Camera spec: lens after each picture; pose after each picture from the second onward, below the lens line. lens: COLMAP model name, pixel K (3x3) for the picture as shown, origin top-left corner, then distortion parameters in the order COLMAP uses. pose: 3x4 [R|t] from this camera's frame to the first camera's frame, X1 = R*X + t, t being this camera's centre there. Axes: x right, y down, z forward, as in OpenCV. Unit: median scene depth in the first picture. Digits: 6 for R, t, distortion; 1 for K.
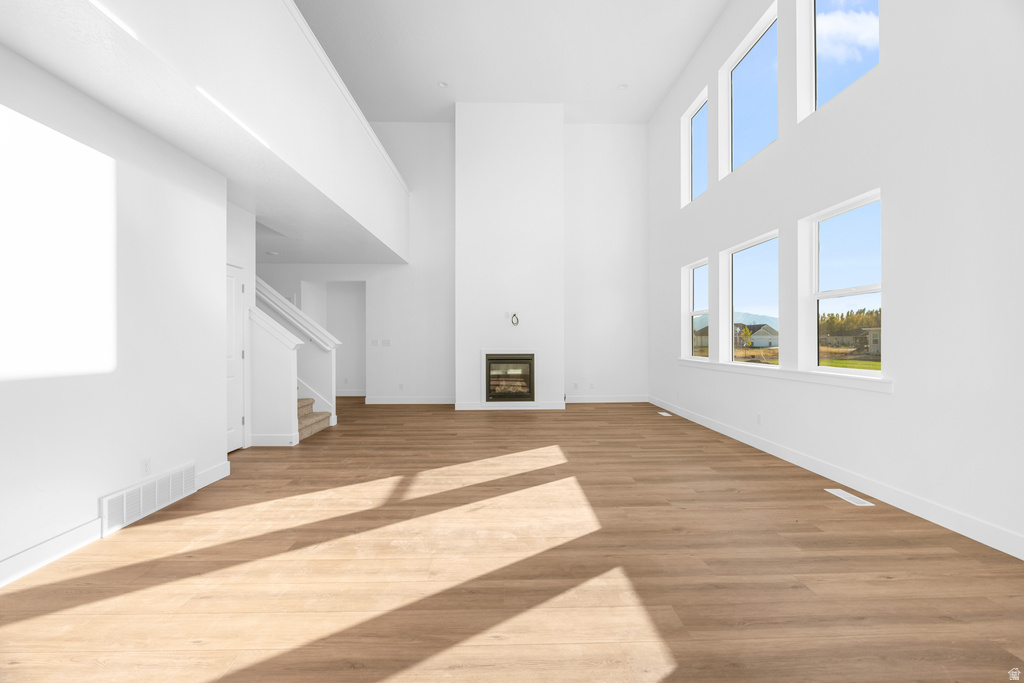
lens RADIAL K [[416.9, 0, 512.0], [0, 416.9, 341.5], [0, 0, 1]] dist [-0.011151, 0.000089]
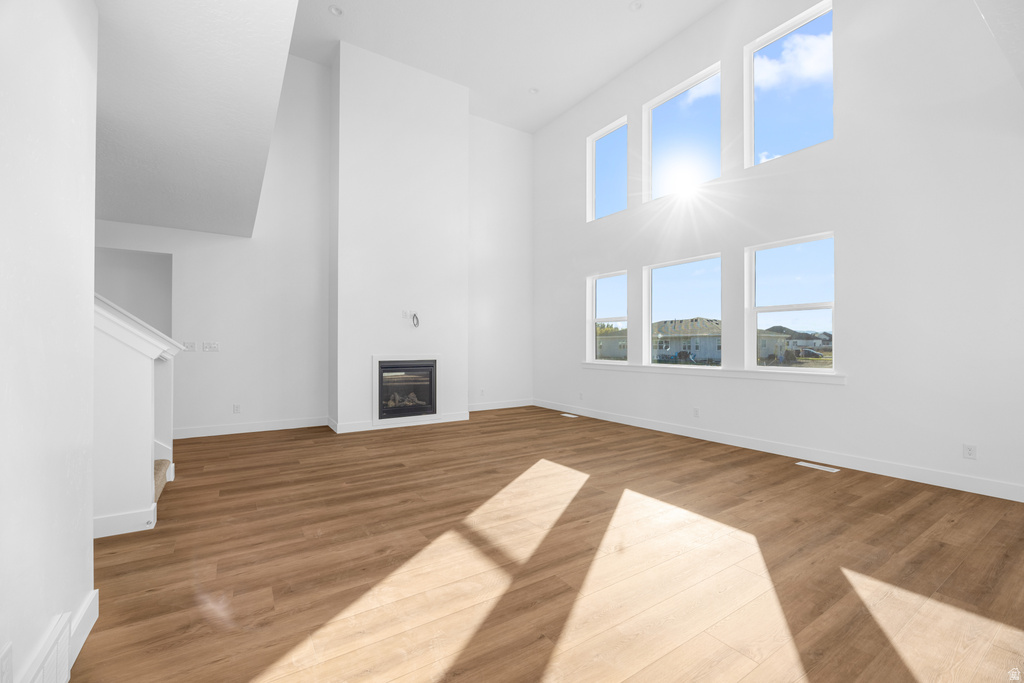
lens RADIAL K [[416.6, 0, 512.0], [0, 416.6, 341.5], [0, 0, 1]] dist [-0.006951, 0.000055]
pose [[0.843548, 0.007820, 0.536997, -0.504028], [-0.001874, 0.999931, -0.011618, 0.001830], [-0.537051, 0.008795, 0.843504, 0.307479]]
